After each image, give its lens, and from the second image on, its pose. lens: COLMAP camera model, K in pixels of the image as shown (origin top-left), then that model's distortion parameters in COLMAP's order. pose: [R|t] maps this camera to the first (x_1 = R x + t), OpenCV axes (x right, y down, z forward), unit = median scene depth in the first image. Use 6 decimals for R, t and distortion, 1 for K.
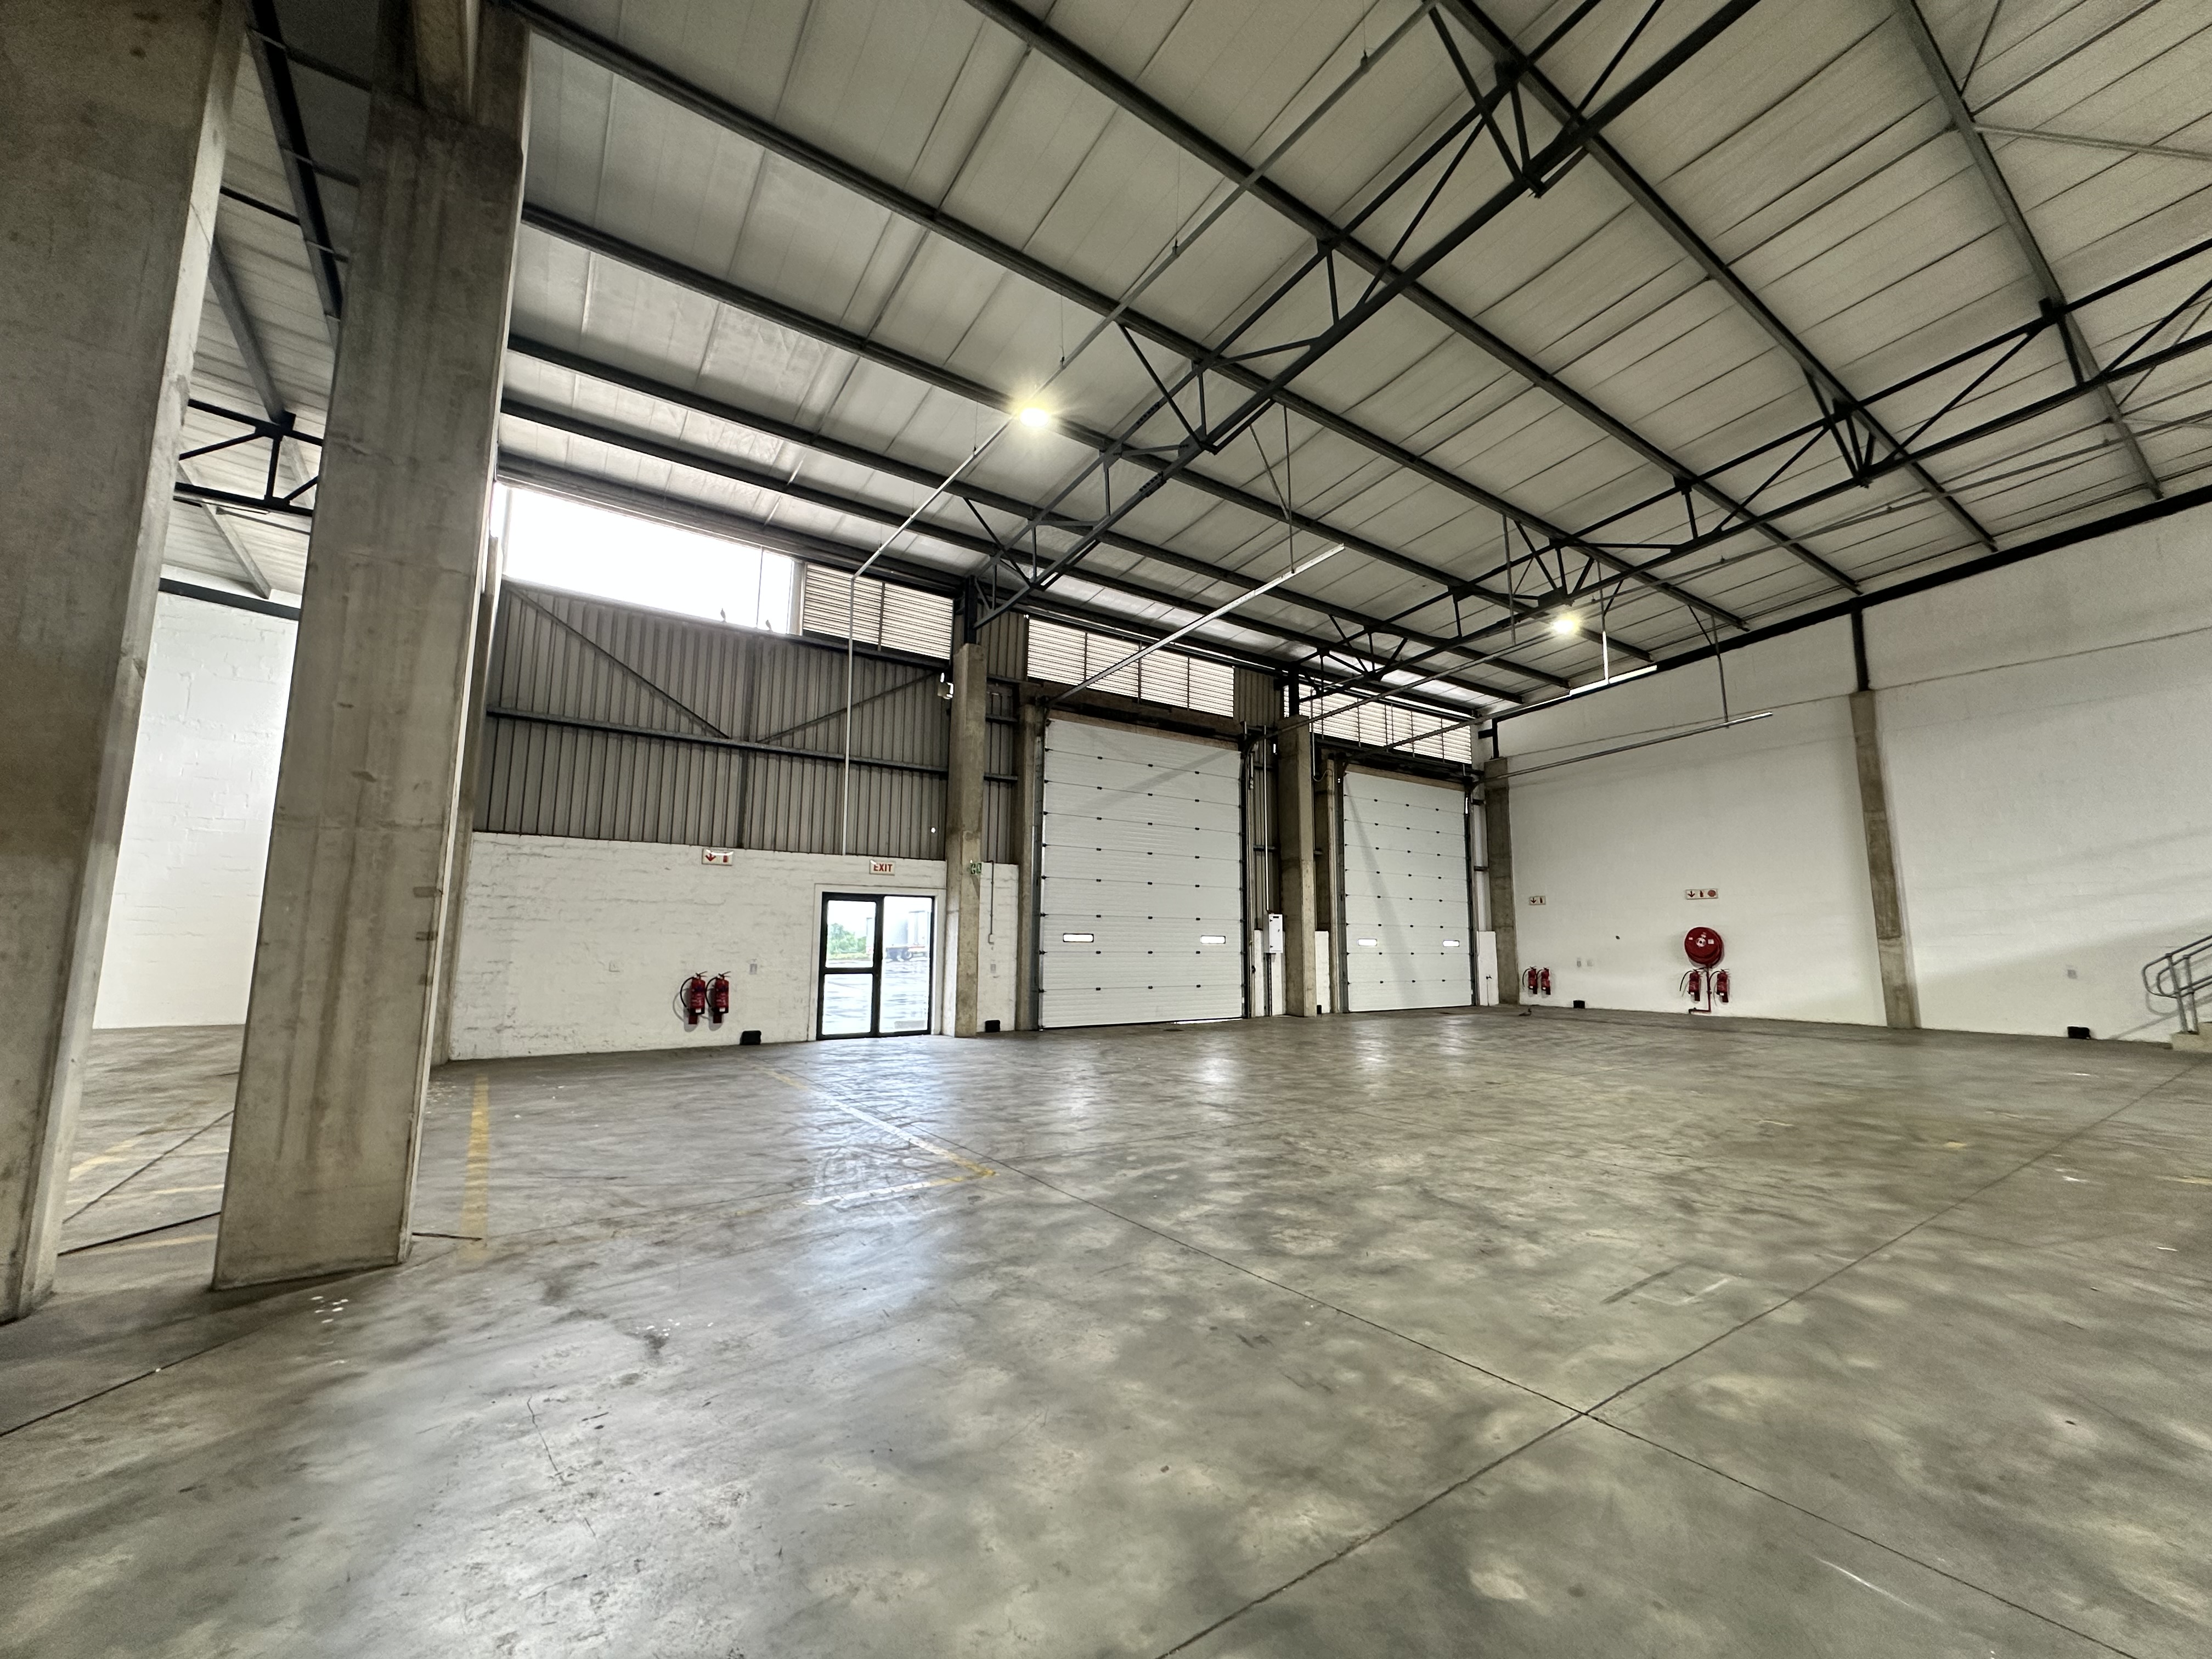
lens RADIAL K [[886.5, 0, 1106.5], [0, 886.5, 828.2], [0, 0, 1]] dist [-0.002293, 0.000349]
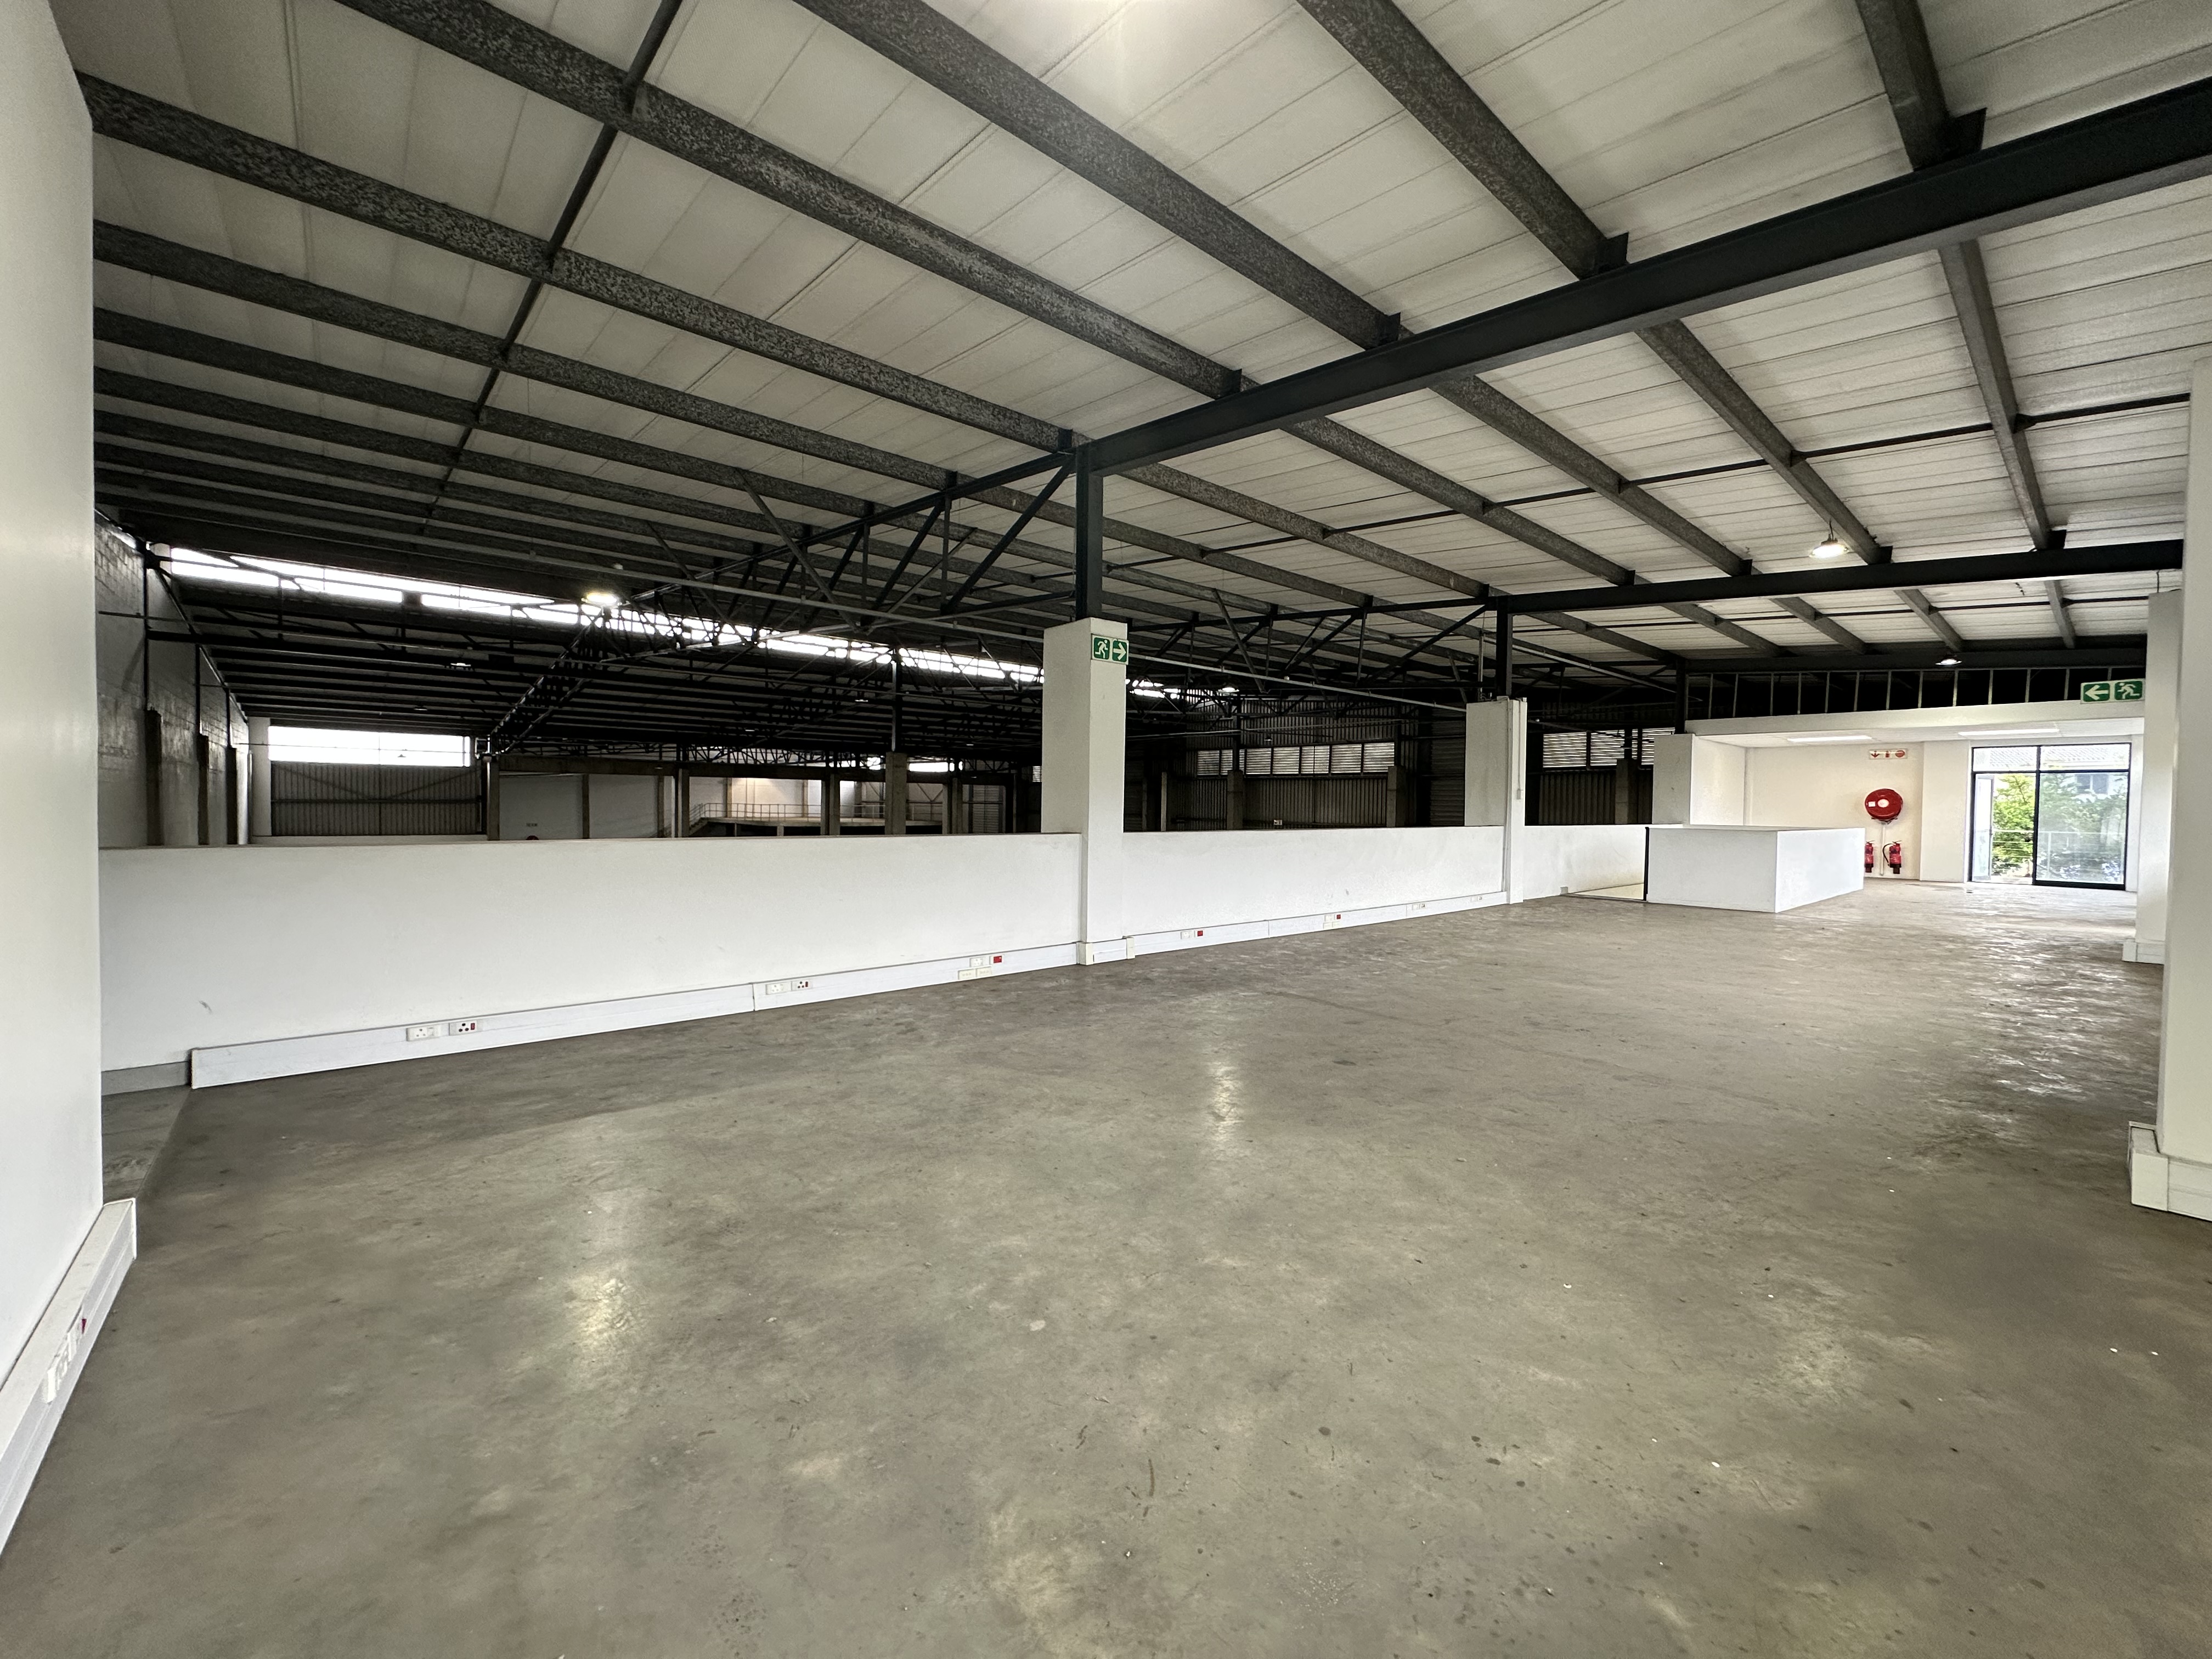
lens RADIAL K [[886.5, 0, 1107.9], [0, 886.5, 824.2], [0, 0, 1]] dist [-0.002293, 0.000349]
pose [[-0.108537, -0.028660, 0.993679, -5.228258], [-0.141129, 0.989904, 0.013136, -0.505491], [-0.984024, -0.138811, -0.111486, -1.250972]]
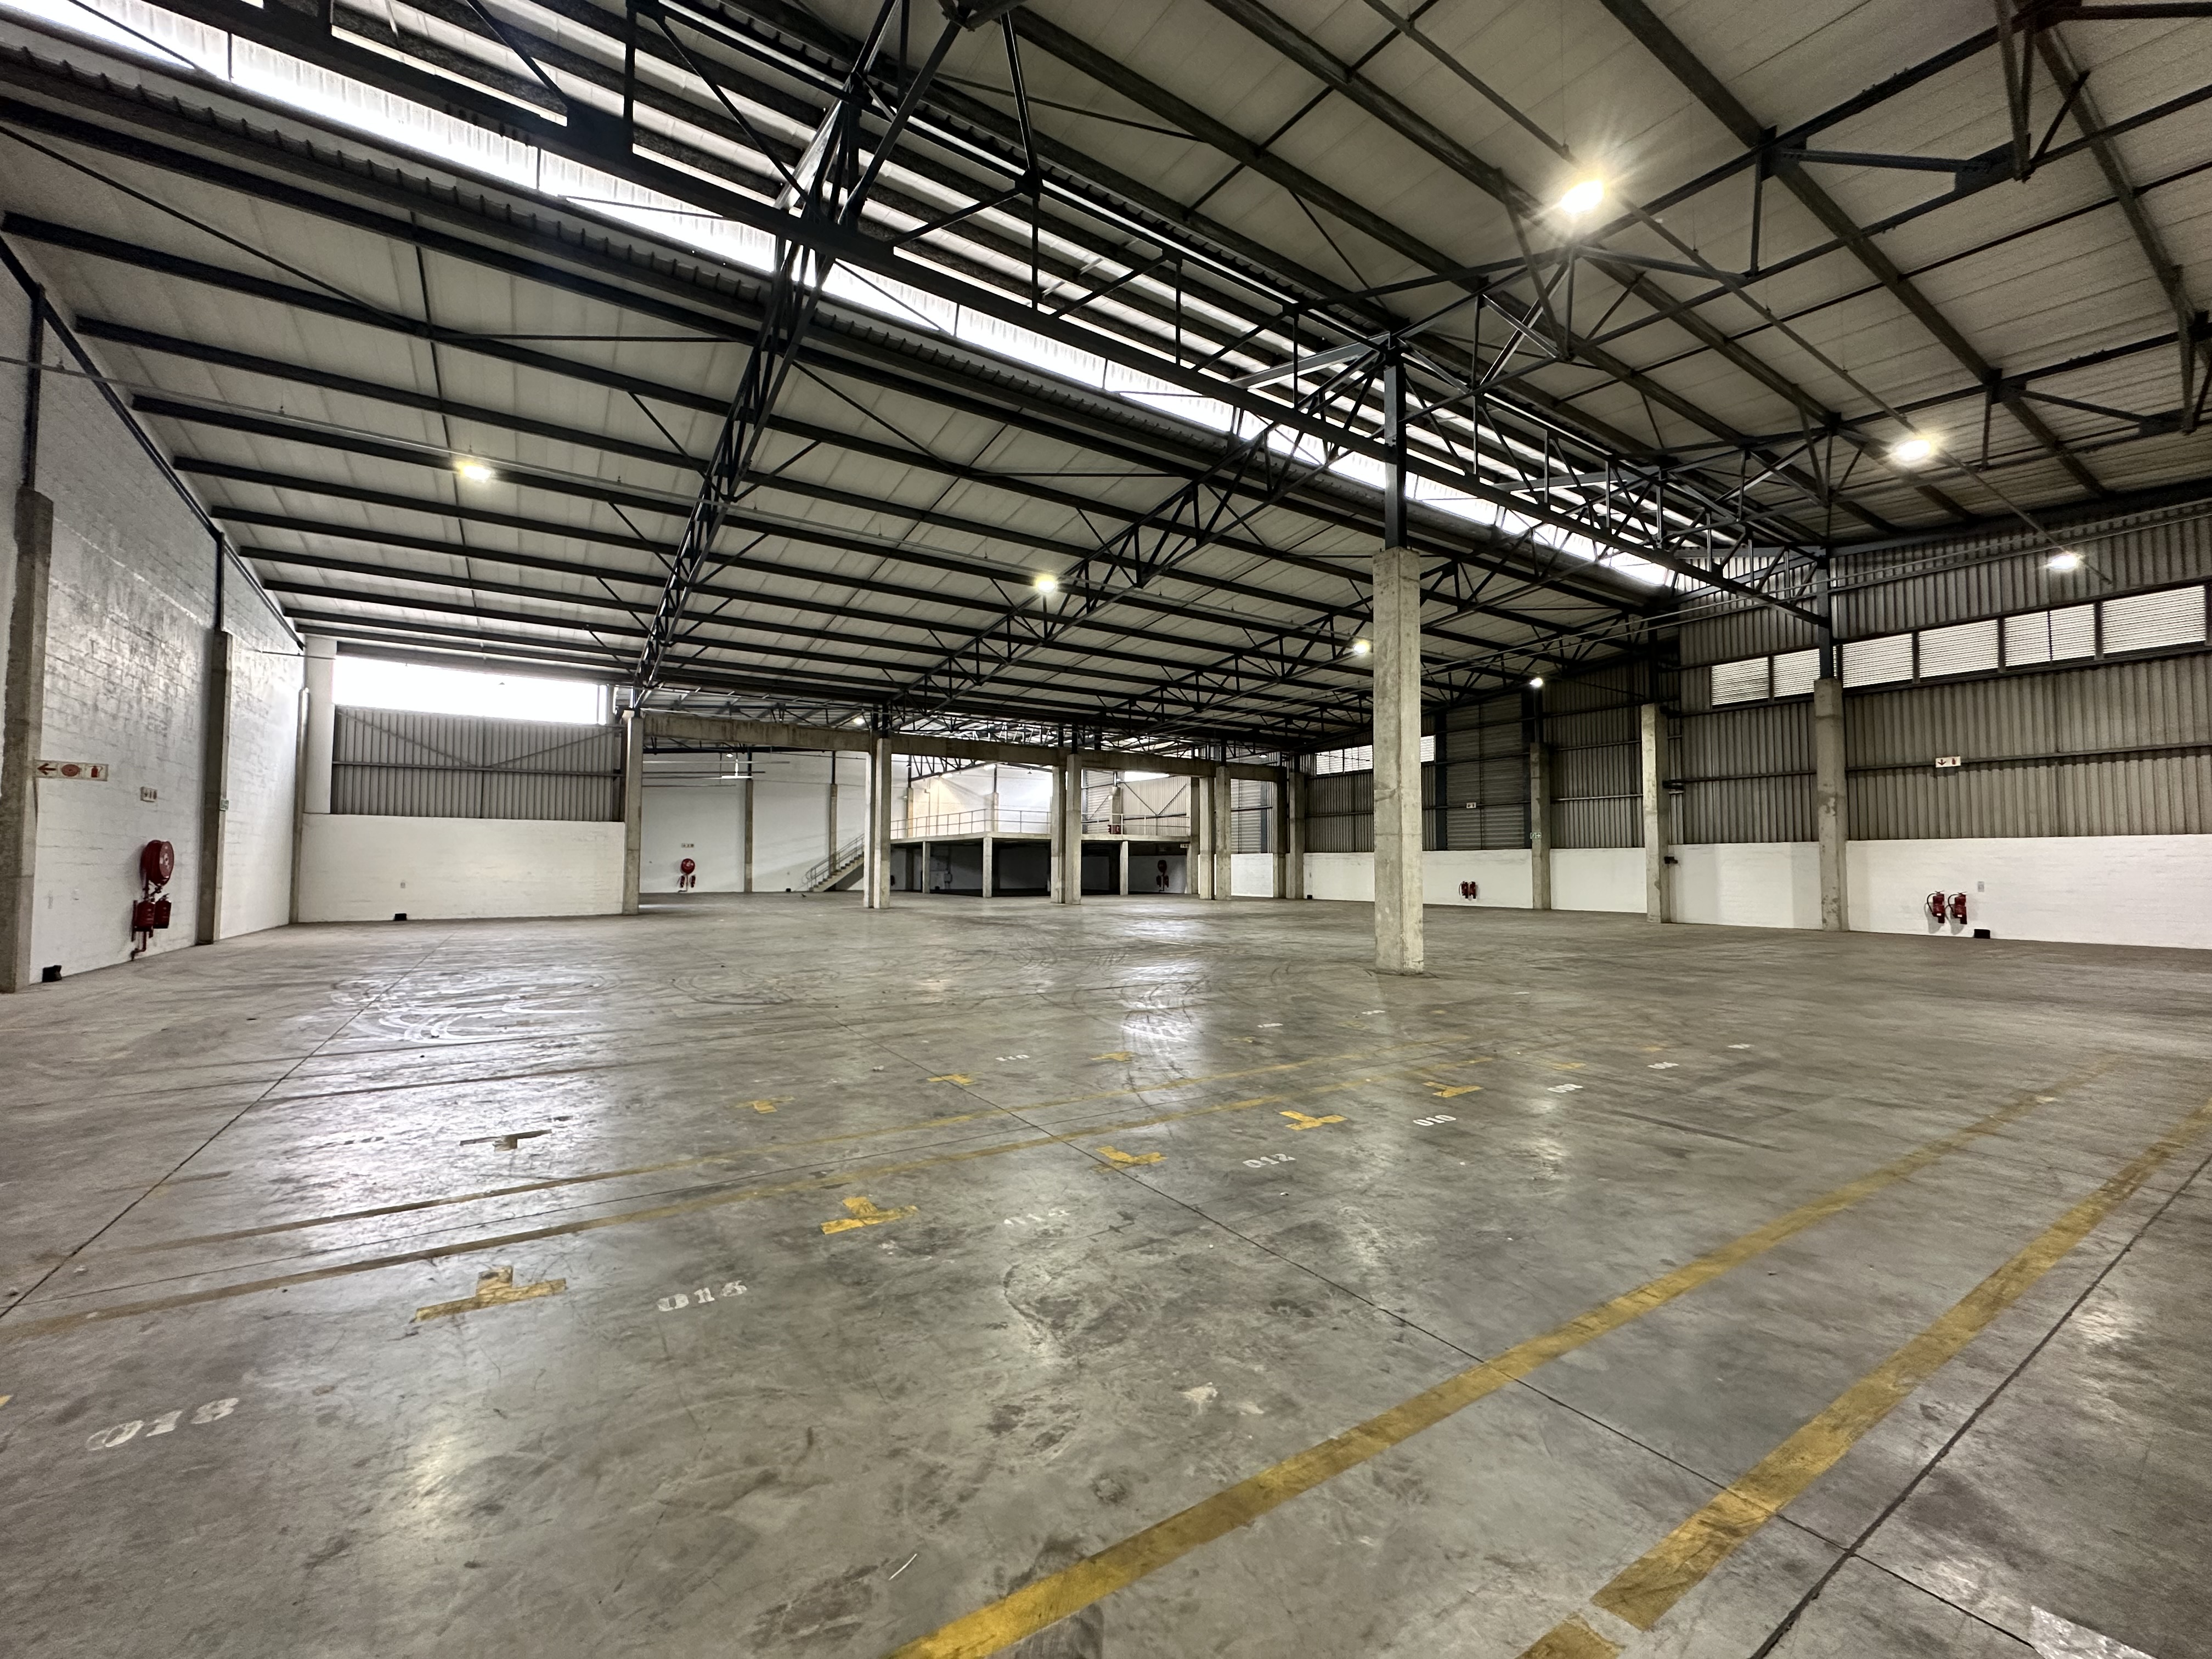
lens RADIAL K [[886.5, 0, 1104.9], [0, 886.5, 813.1], [0, 0, 1]] dist [-0.002293, 0.000349]
pose [[0.033287, 0.055083, 0.997927, -3.663434], [-0.130167, 0.990215, -0.050315, -0.089973], [-0.990933, -0.128222, 0.040131, -0.540020]]
